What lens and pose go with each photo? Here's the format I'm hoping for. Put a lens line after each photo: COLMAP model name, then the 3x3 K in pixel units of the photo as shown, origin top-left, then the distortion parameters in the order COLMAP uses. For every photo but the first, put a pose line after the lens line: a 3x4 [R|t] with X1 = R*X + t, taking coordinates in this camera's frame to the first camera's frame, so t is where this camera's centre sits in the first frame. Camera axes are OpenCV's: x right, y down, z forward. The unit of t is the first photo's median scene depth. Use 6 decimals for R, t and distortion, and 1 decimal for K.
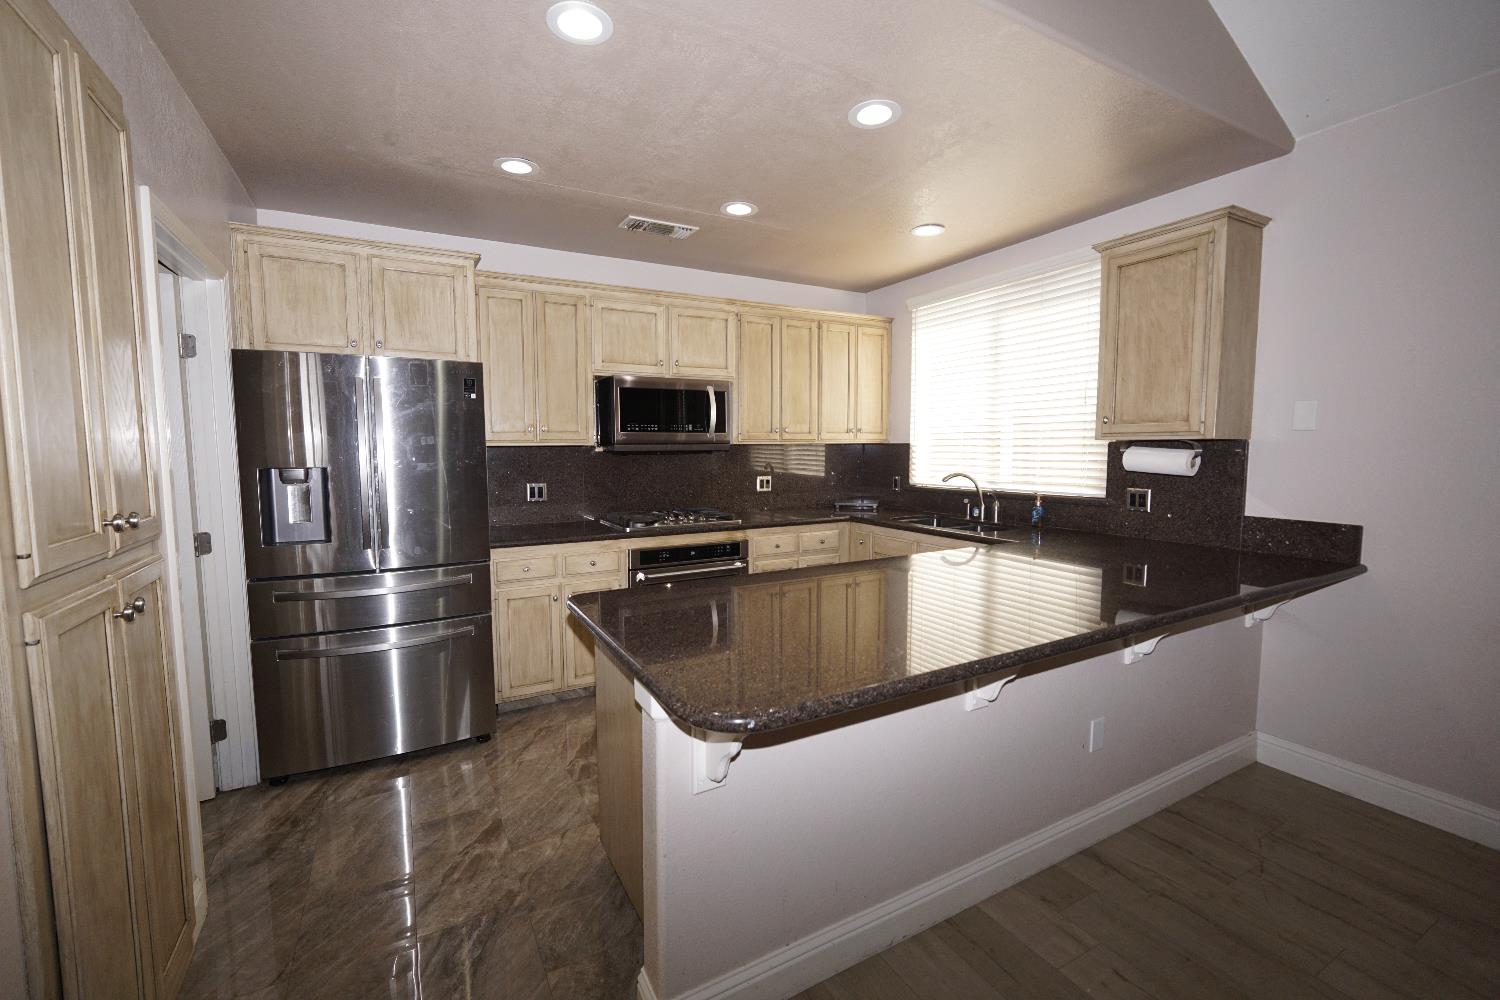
lens RADIAL K [[626.8, 0, 739.3], [0, 626.8, 499.8], [0, 0, 1]] dist [-0.024895, 0.010133]
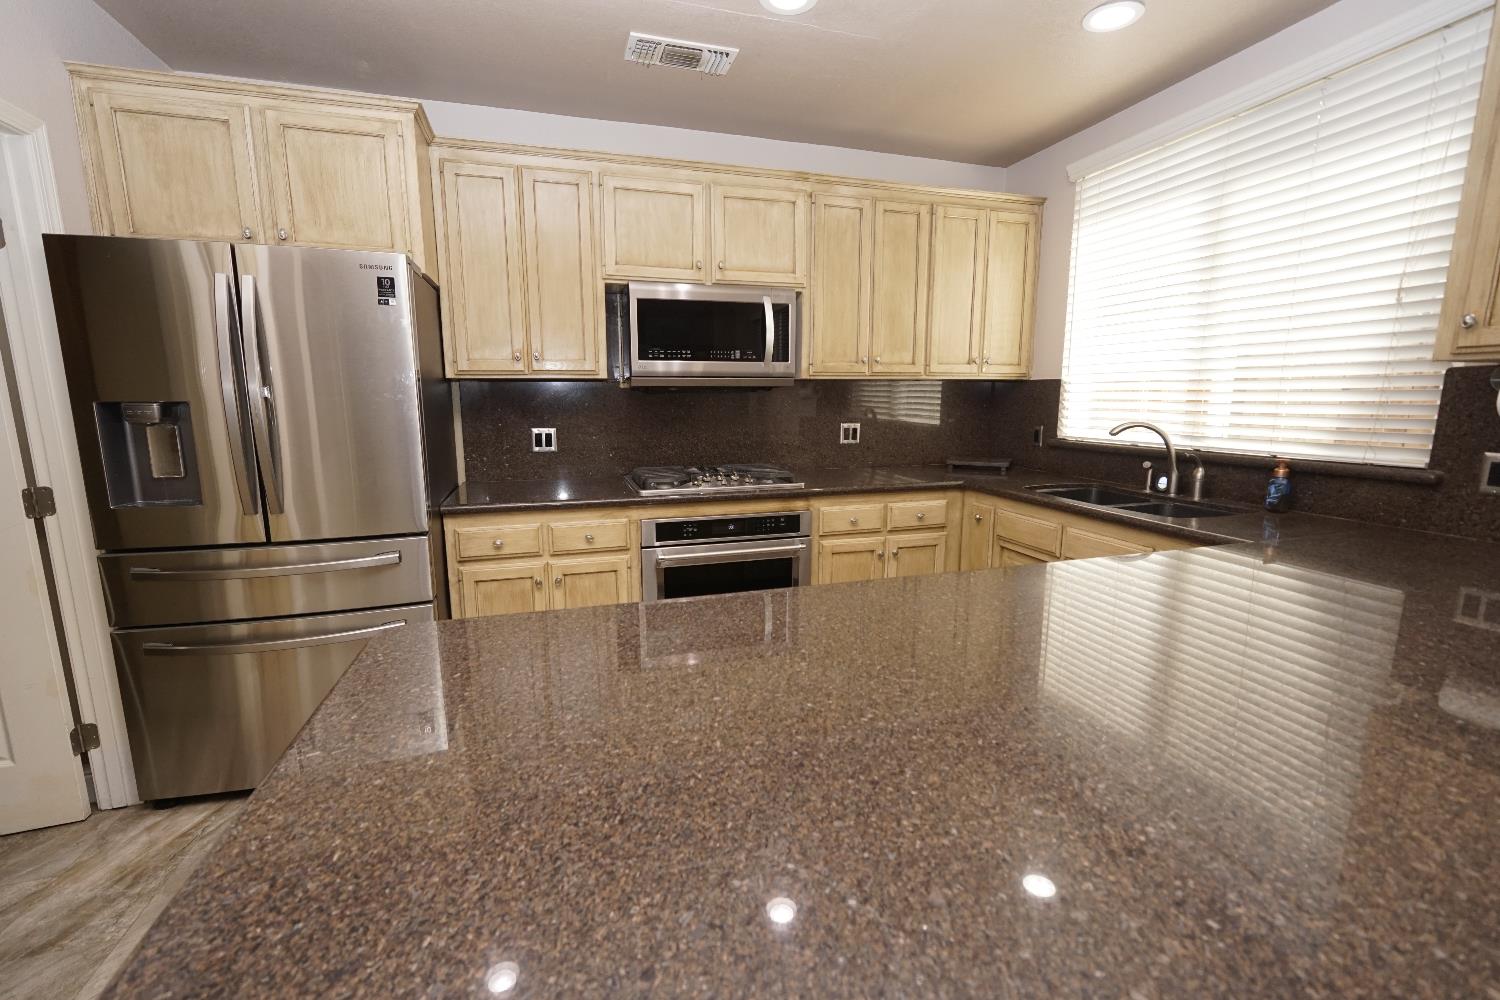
lens RADIAL K [[626.8, 0, 739.3], [0, 626.8, 499.8], [0, 0, 1]] dist [-0.024895, 0.010133]
pose [[0.978232, 0.037144, -0.204164, 0.078949], [-0.020244, 0.996239, 0.084252, -0.008058], [0.206526, -0.078285, 0.975304, 0.273996]]
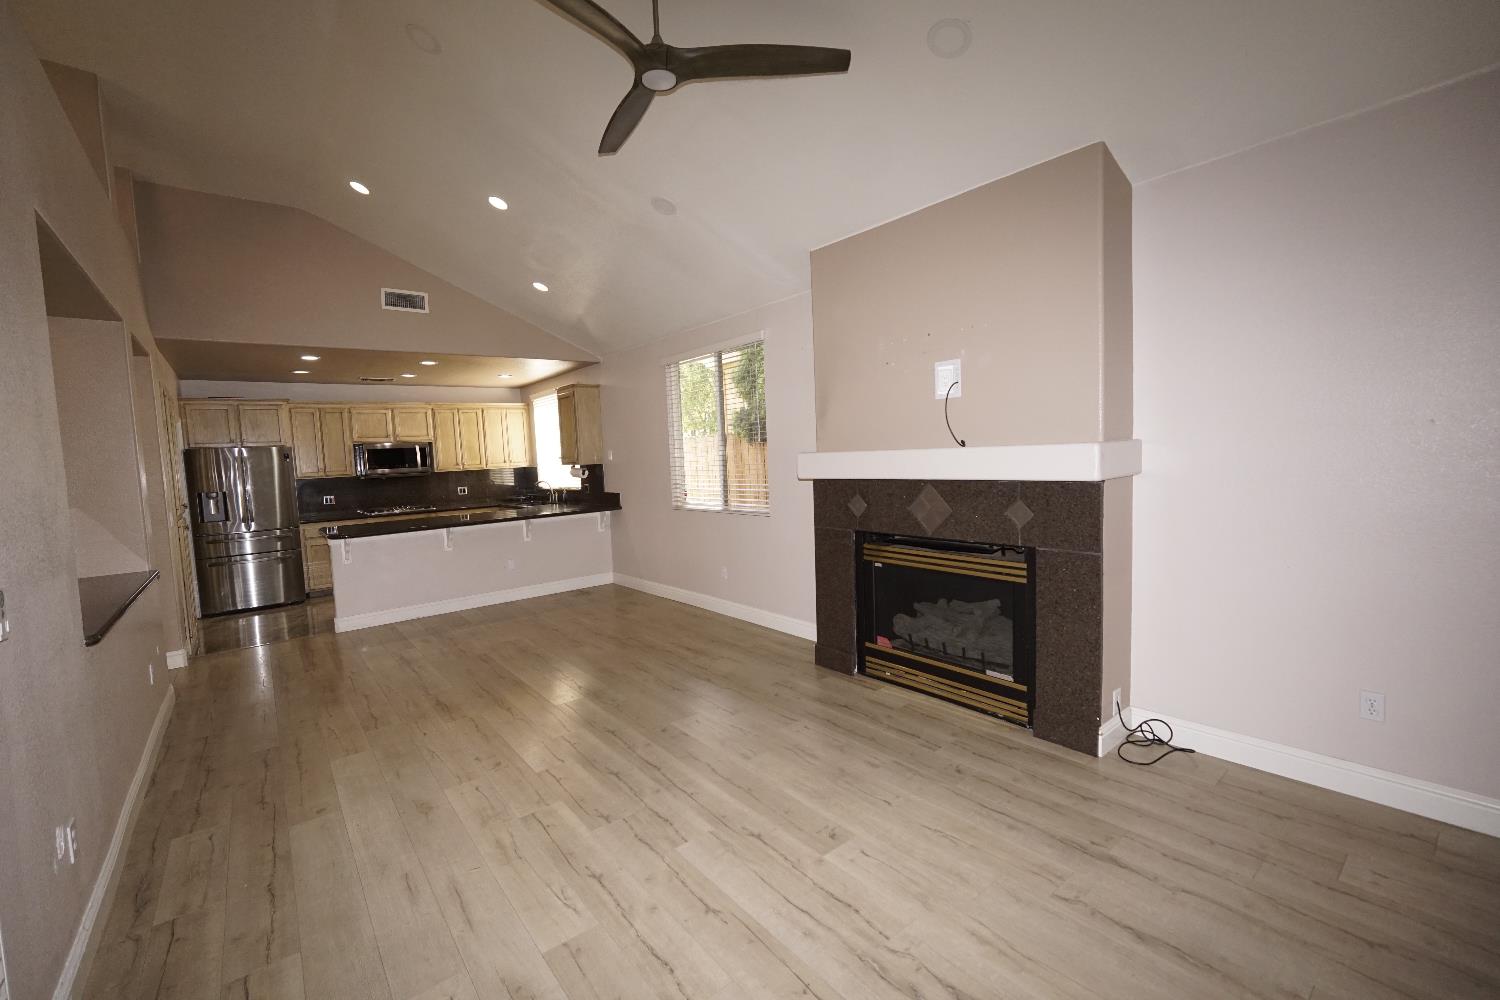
lens RADIAL K [[626.8, 0, 739.3], [0, 626.8, 499.8], [0, 0, 1]] dist [-0.024895, 0.010133]
pose [[0.983247, -0.053939, 0.174114, 0.647088], [0.056540, 0.998350, -0.010007, 0.083415], [-0.173287, 0.019684, 0.984675, -1.251159]]
